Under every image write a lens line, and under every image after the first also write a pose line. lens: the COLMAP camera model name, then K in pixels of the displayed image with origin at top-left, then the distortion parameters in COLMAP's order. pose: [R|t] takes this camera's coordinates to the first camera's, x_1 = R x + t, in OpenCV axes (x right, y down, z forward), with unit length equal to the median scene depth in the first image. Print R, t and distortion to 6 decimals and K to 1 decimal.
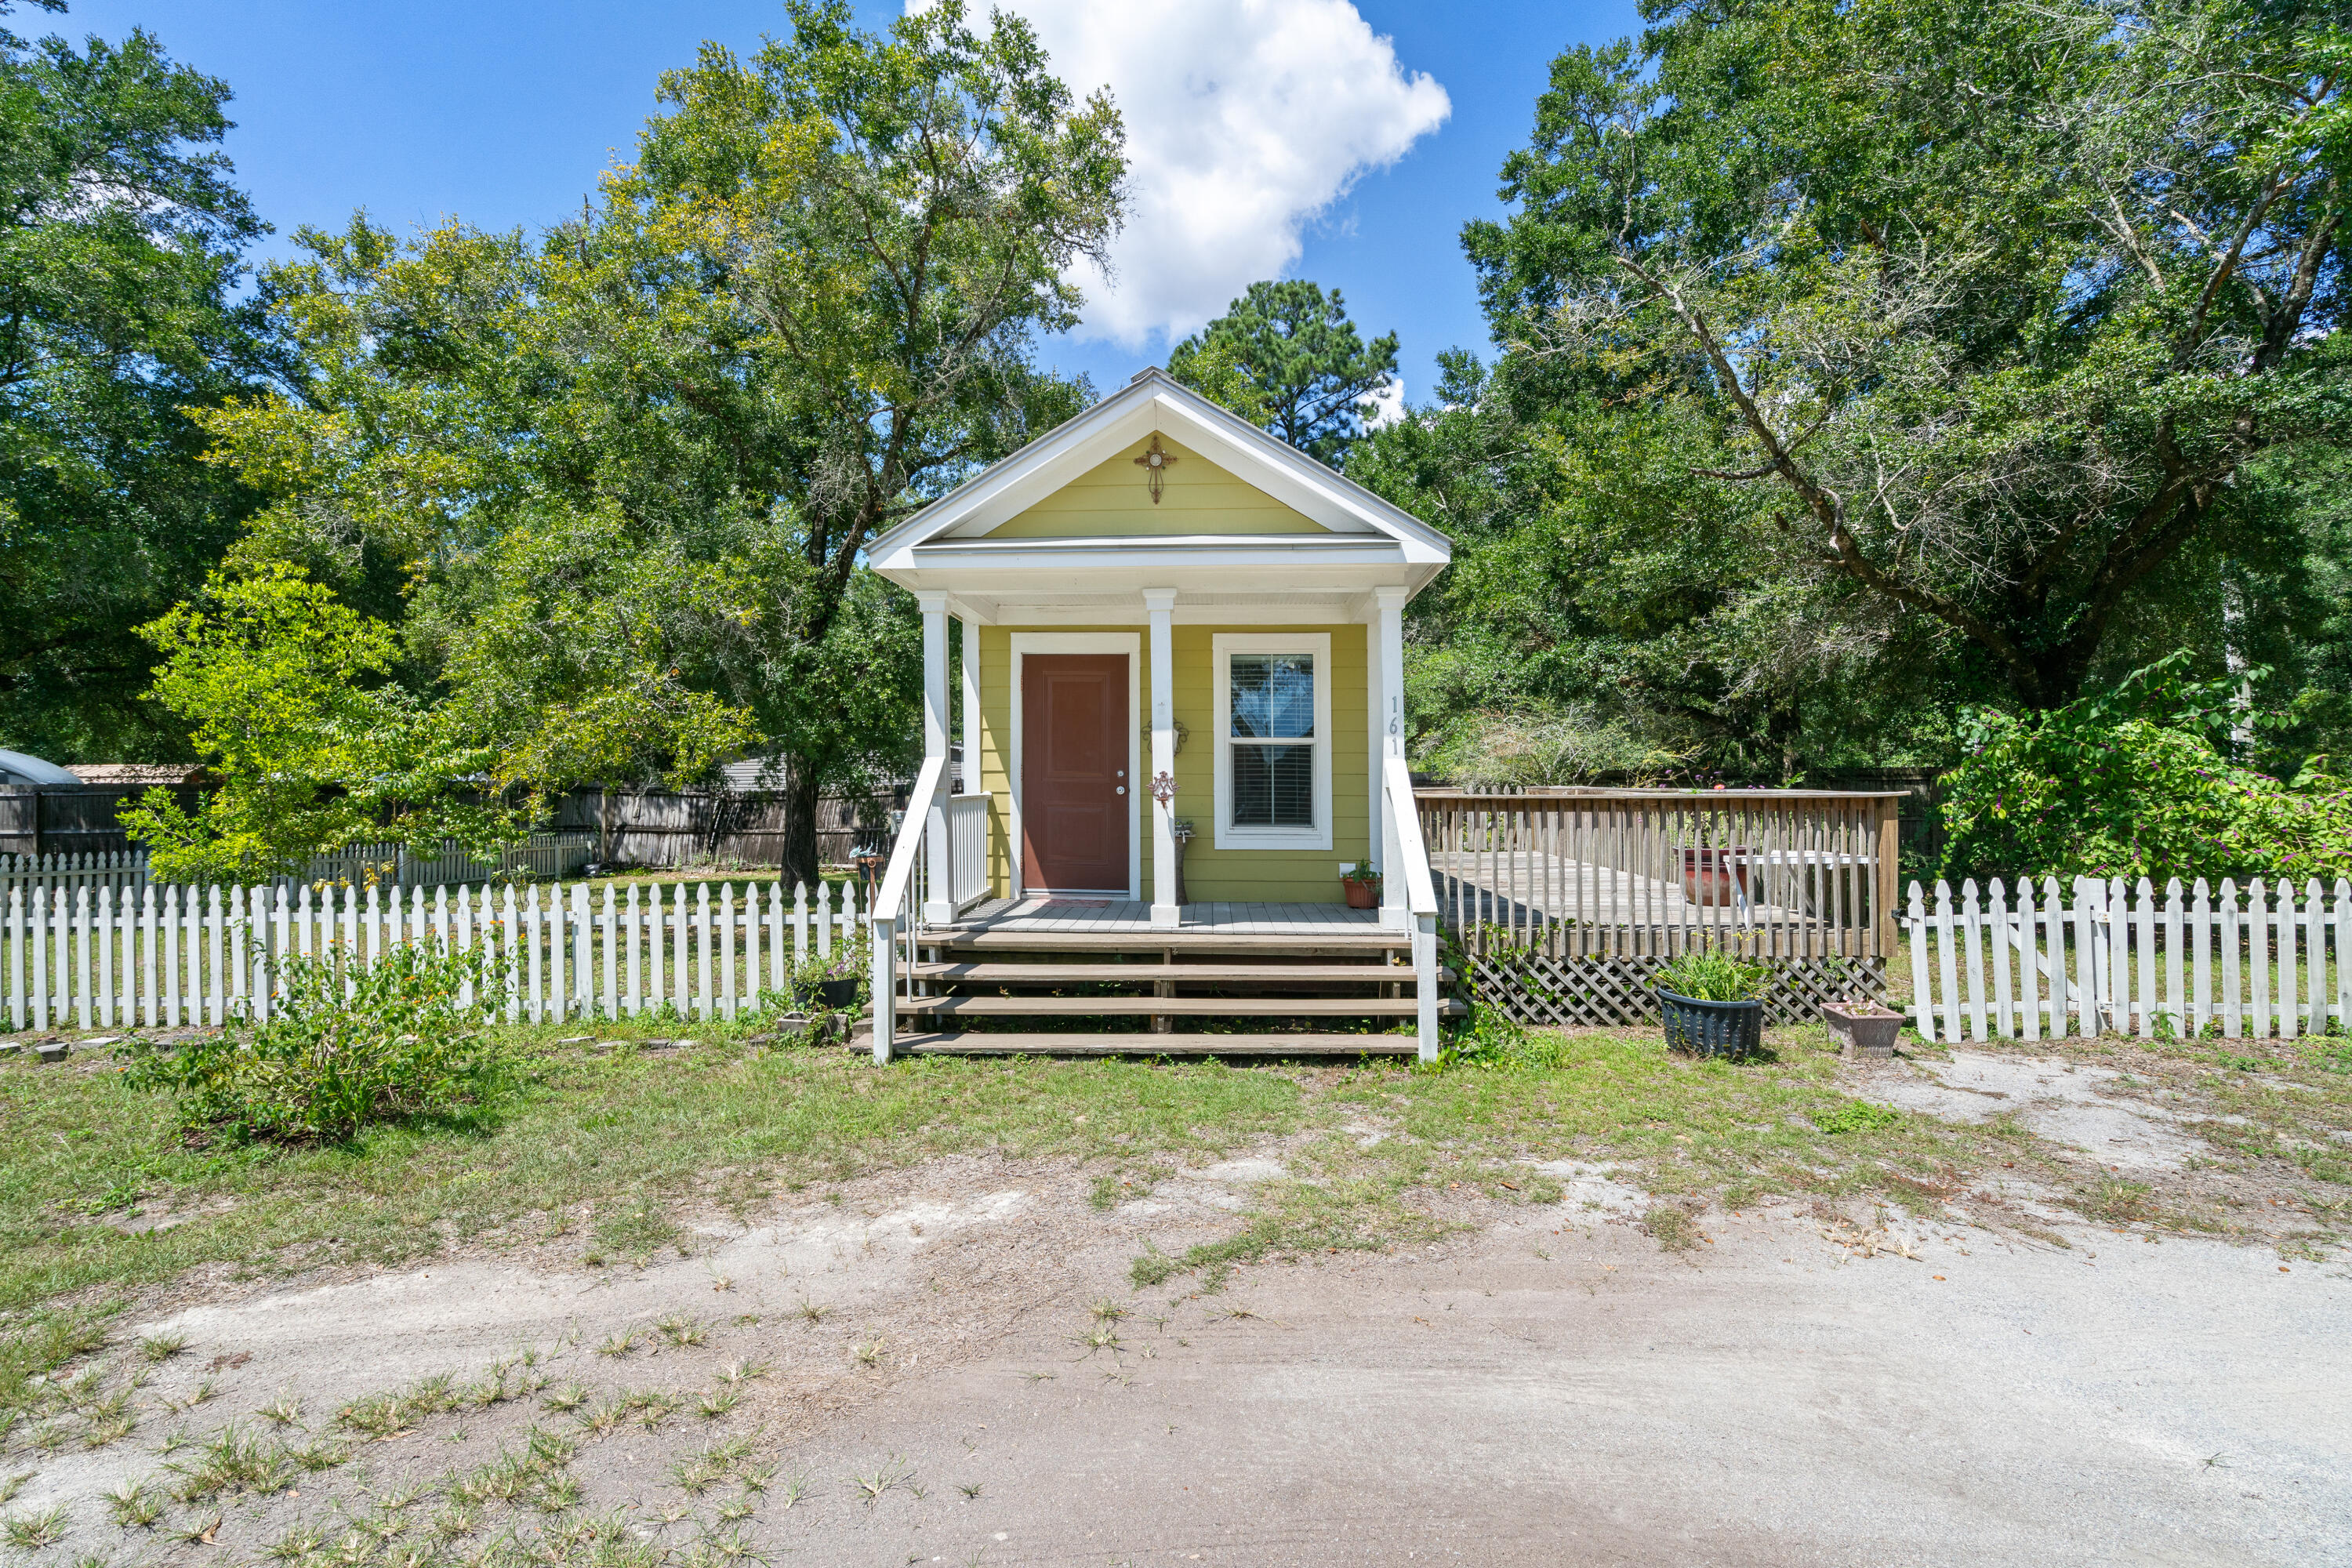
lens RADIAL K [[1068.1, 0, 1176.7], [0, 1068.1, 773.3], [0, 0, 1]] dist [-0.000031, 0.000021]
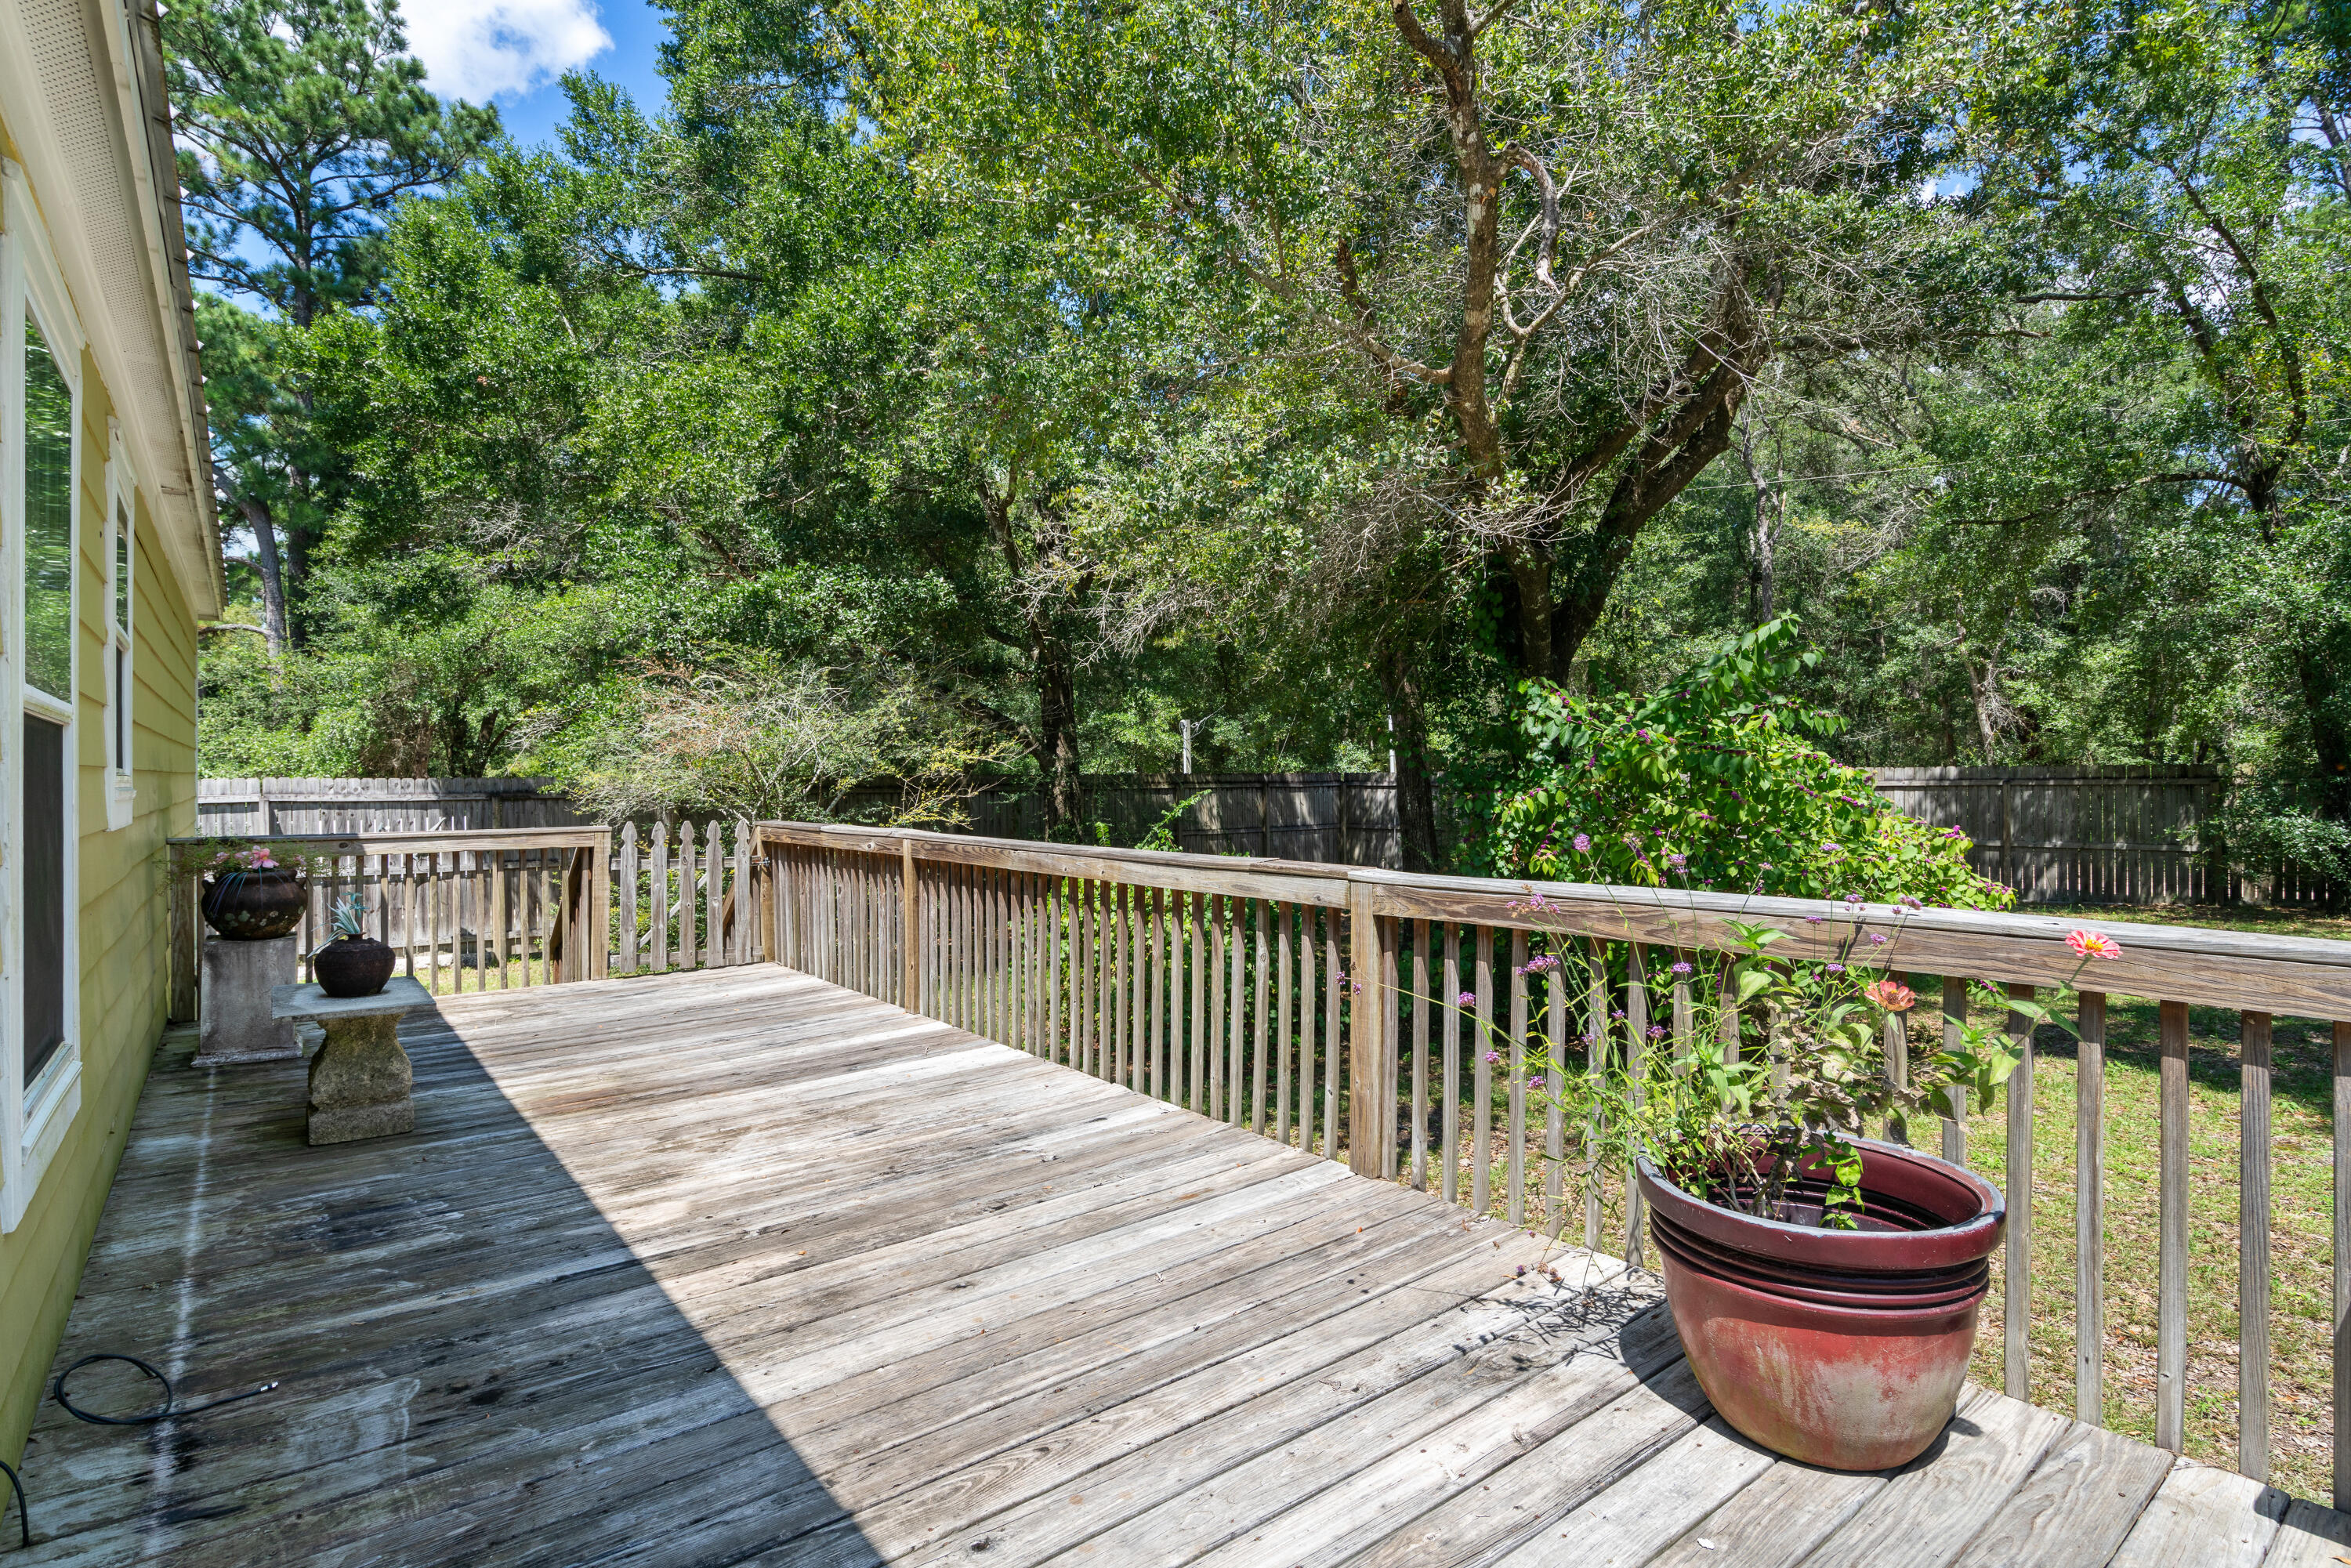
lens RADIAL K [[1185.1, 0, 1174.1], [0, 1185.1, 770.2], [0, 0, 1]] dist [-0.017985, -0.000093]
pose [[0.750962, 0.007818, 0.660299, 0.084812], [-0.007270, 0.999967, -0.003572, -0.005753], [-0.660305, -0.002118, 0.750994, 0.336642]]
